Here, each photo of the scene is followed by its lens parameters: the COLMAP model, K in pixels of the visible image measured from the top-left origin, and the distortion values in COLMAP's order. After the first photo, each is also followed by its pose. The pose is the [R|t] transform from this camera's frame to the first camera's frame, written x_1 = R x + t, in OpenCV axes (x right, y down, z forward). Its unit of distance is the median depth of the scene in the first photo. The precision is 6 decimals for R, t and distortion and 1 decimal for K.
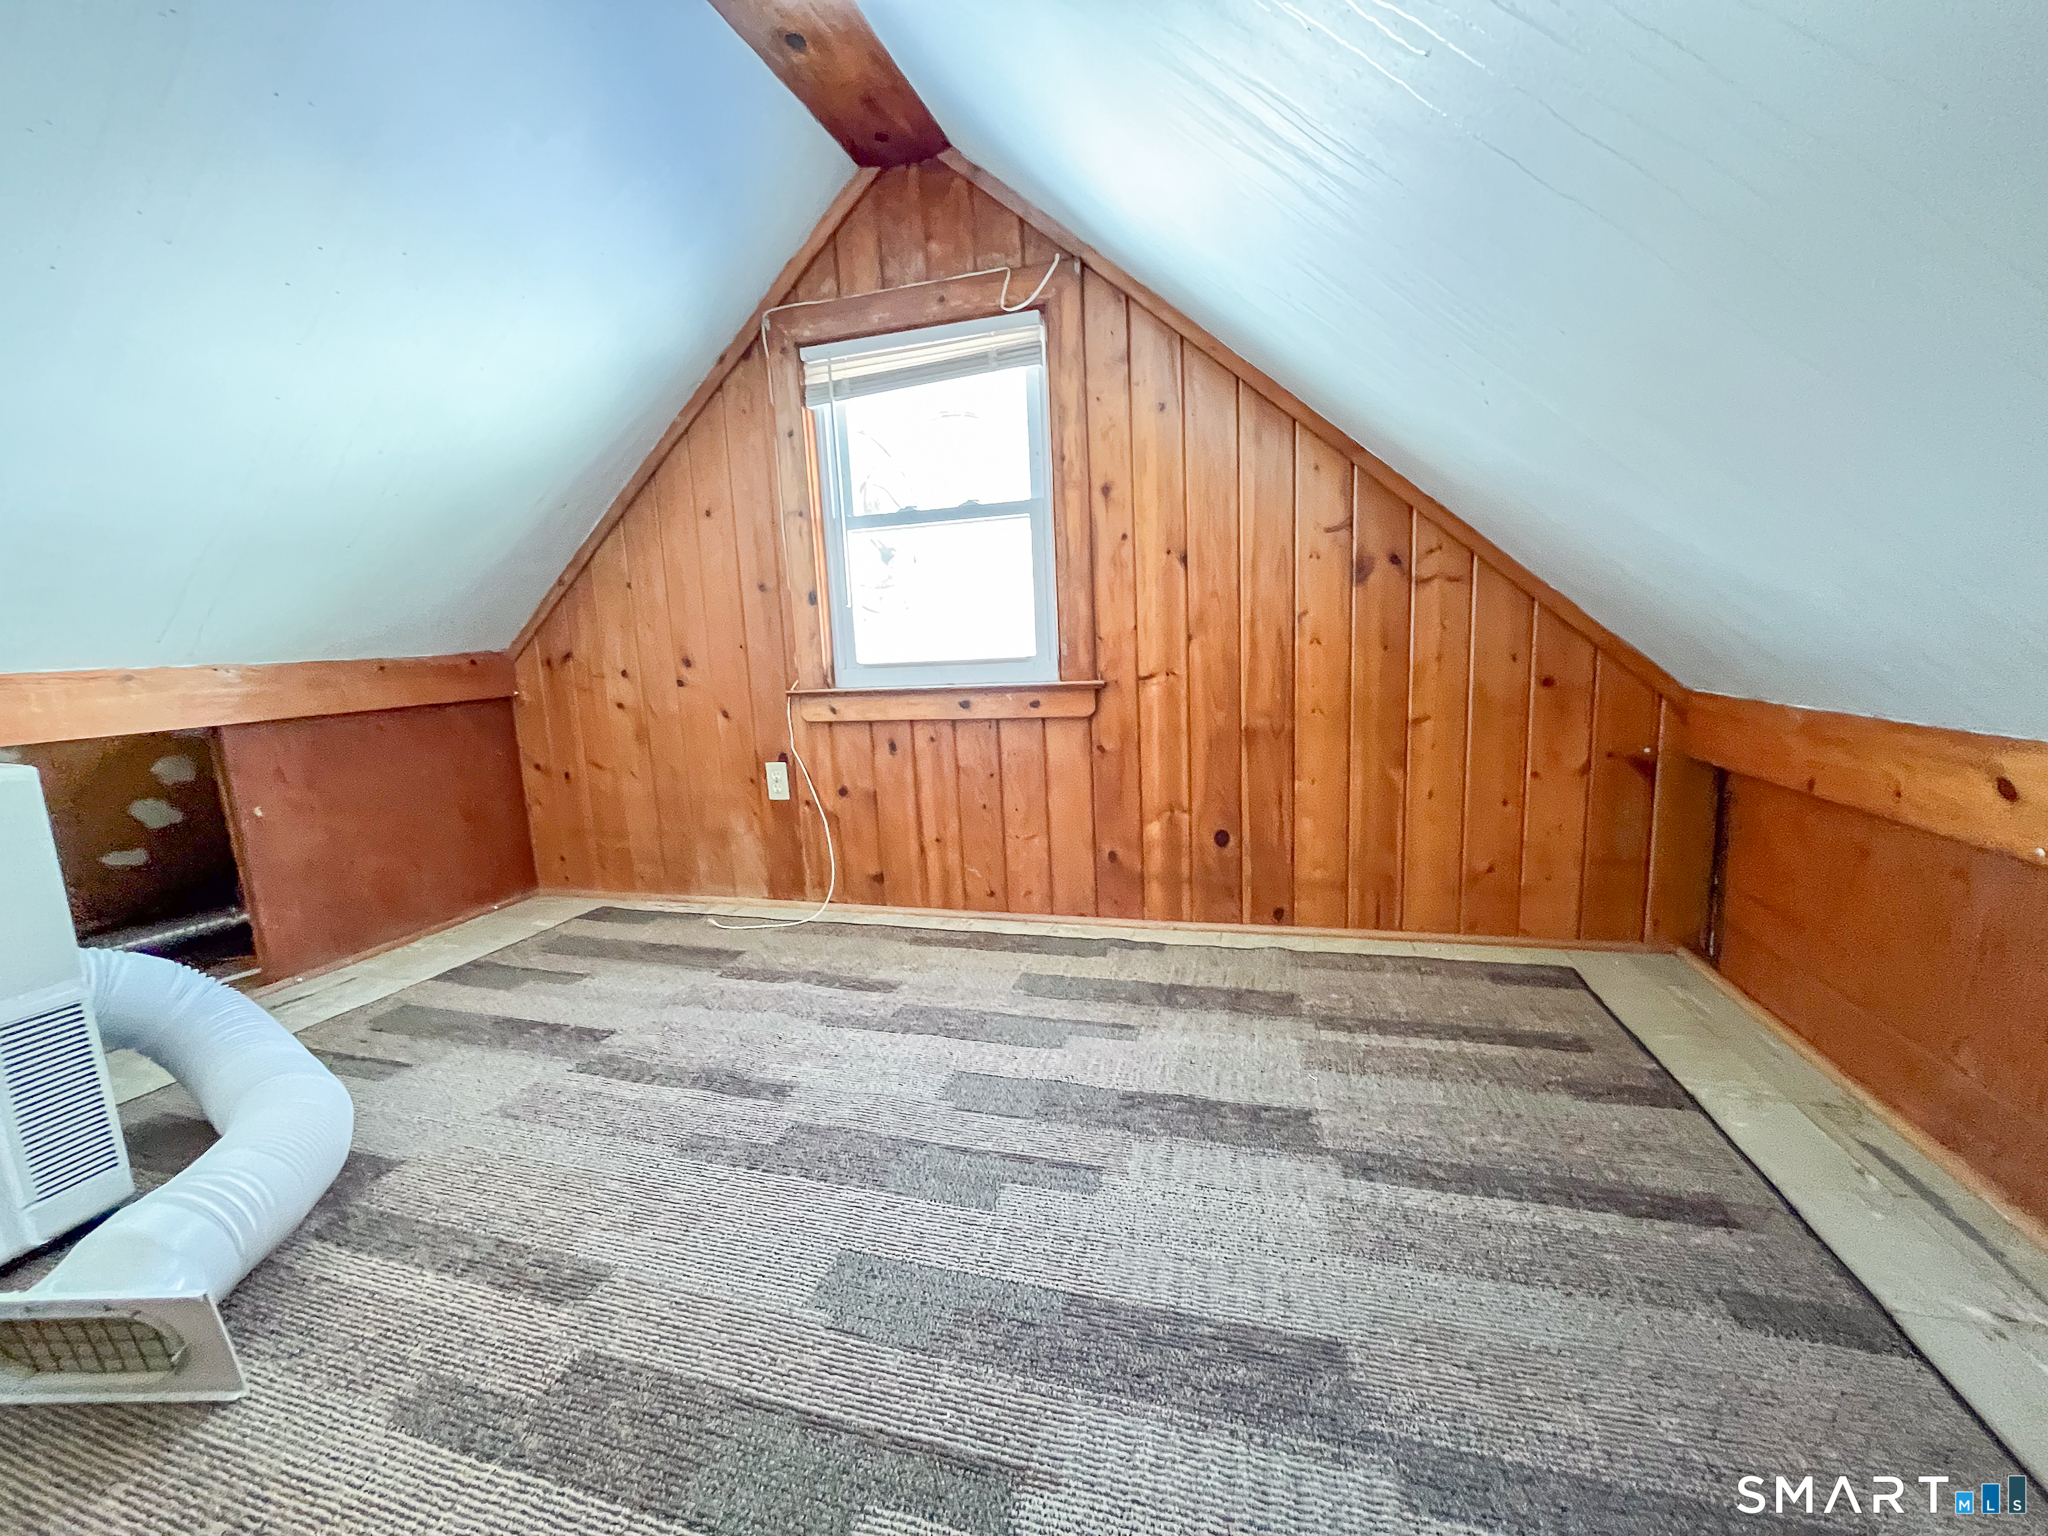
lens RADIAL K [[815.9, 0, 1024.0], [0, 815.9, 768.0], [0, 0, 1]] dist [-0.004705, 0.000065]
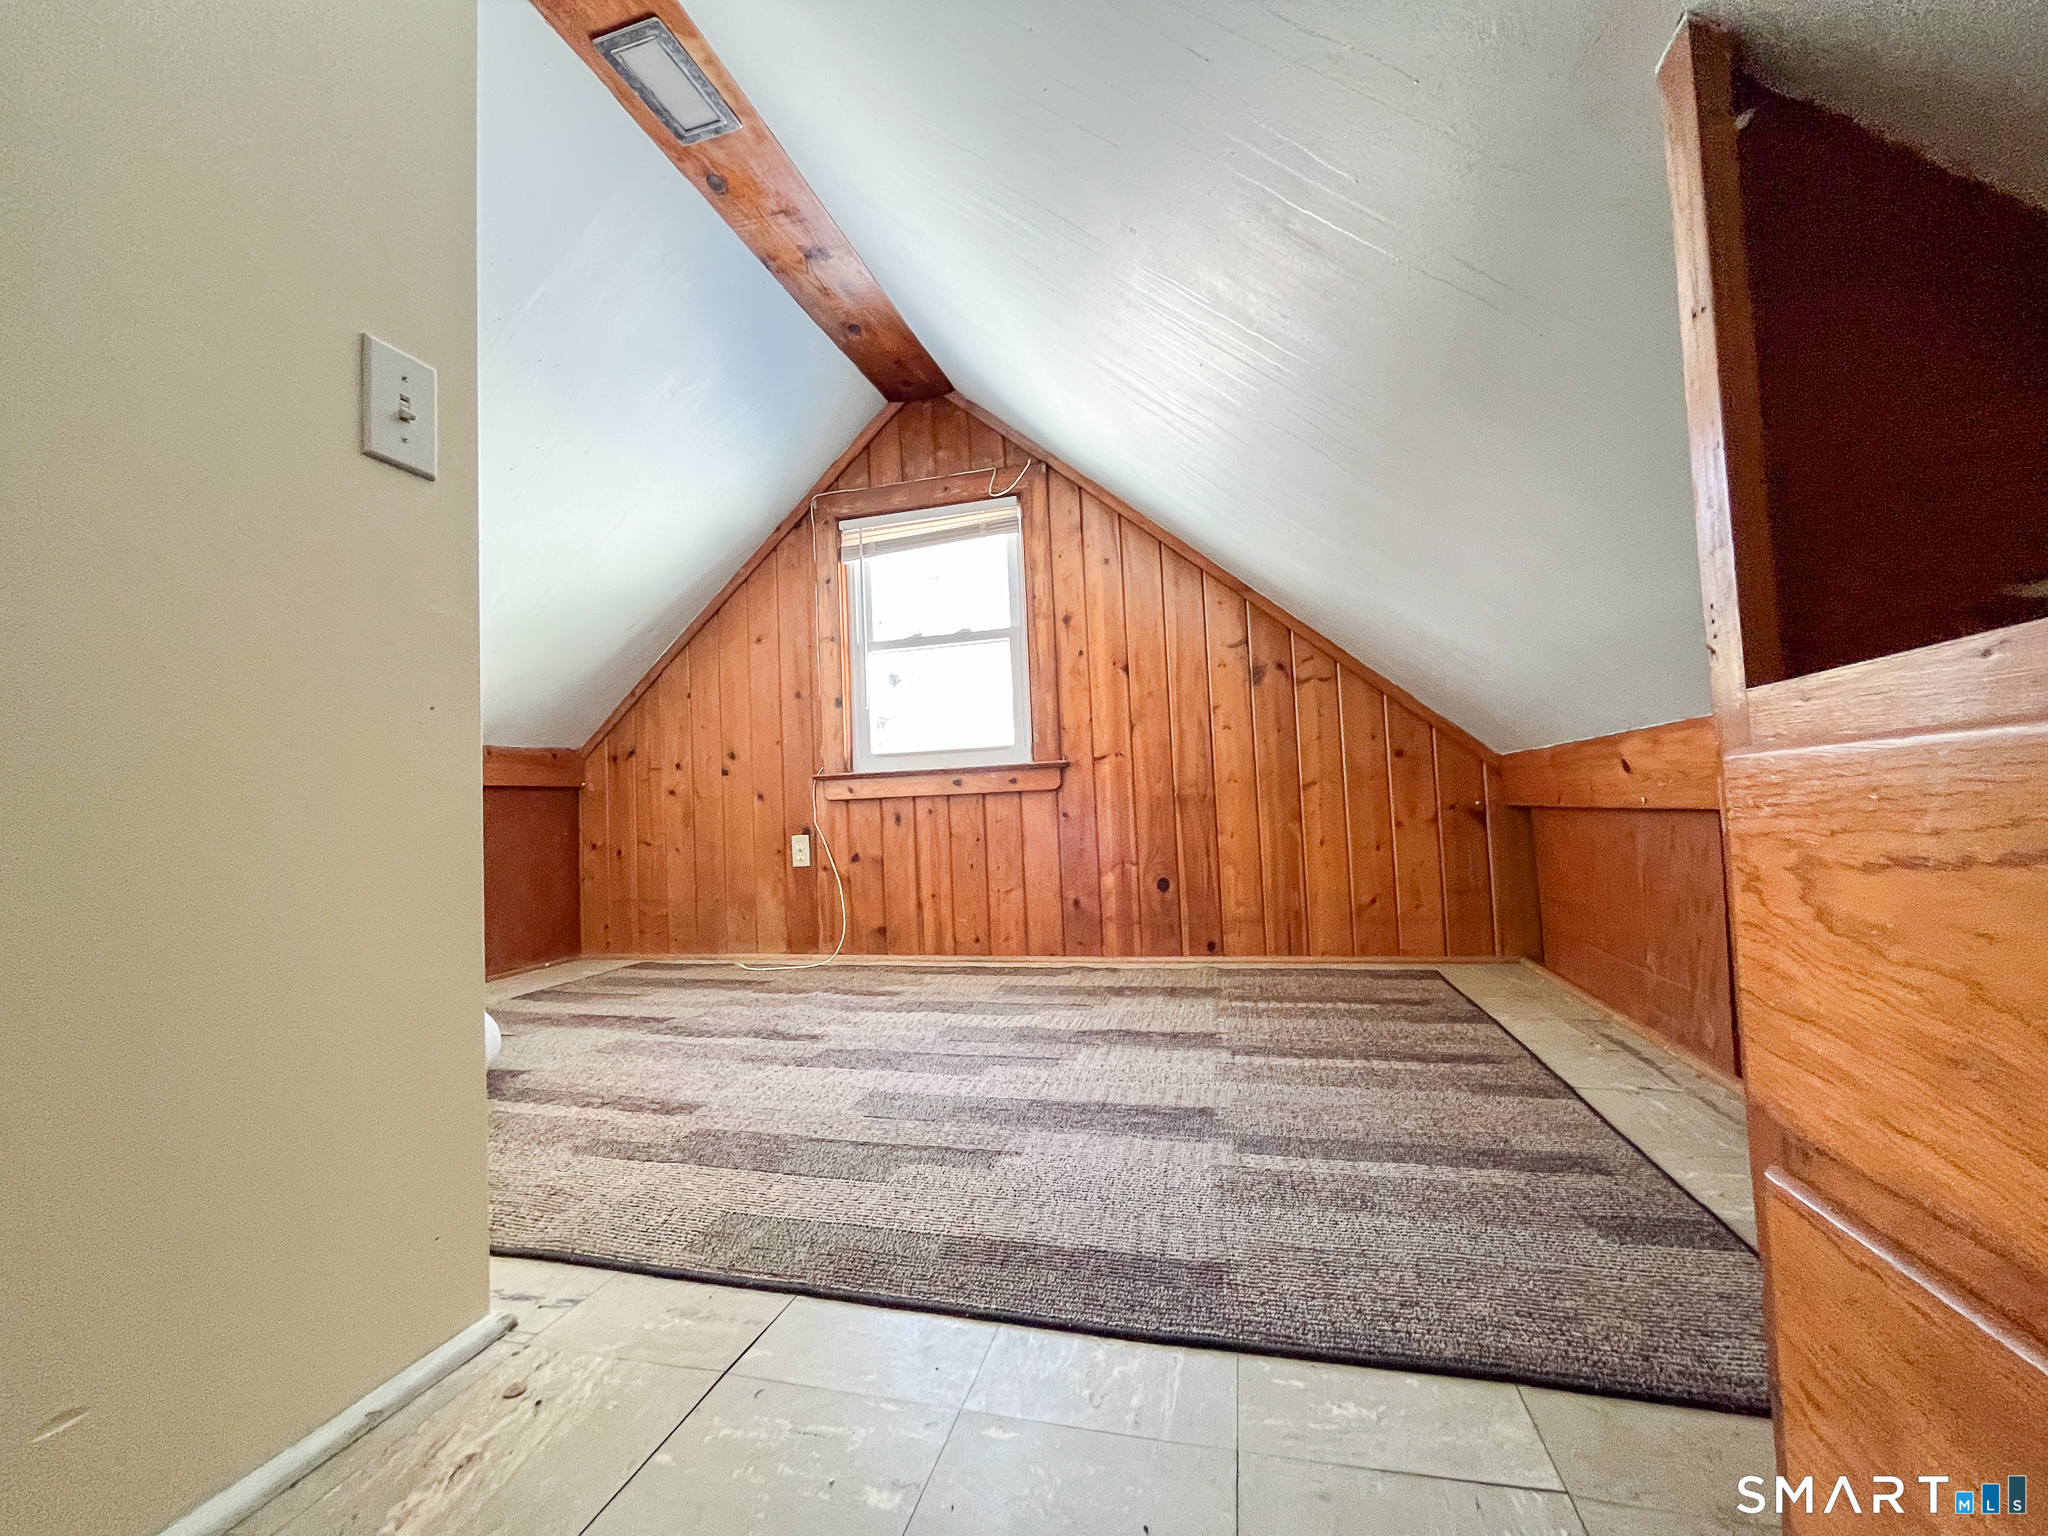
lens RADIAL K [[815.9, 0, 1024.0], [0, 815.9, 768.0], [0, 0, 1]] dist [-0.004705, 0.000065]
pose [[0.999791, 0.003339, 0.020157, 0.004668], [0.000902, 0.978381, -0.206808, 0.169158], [-0.020412, 0.206783, 0.978174, -0.248933]]
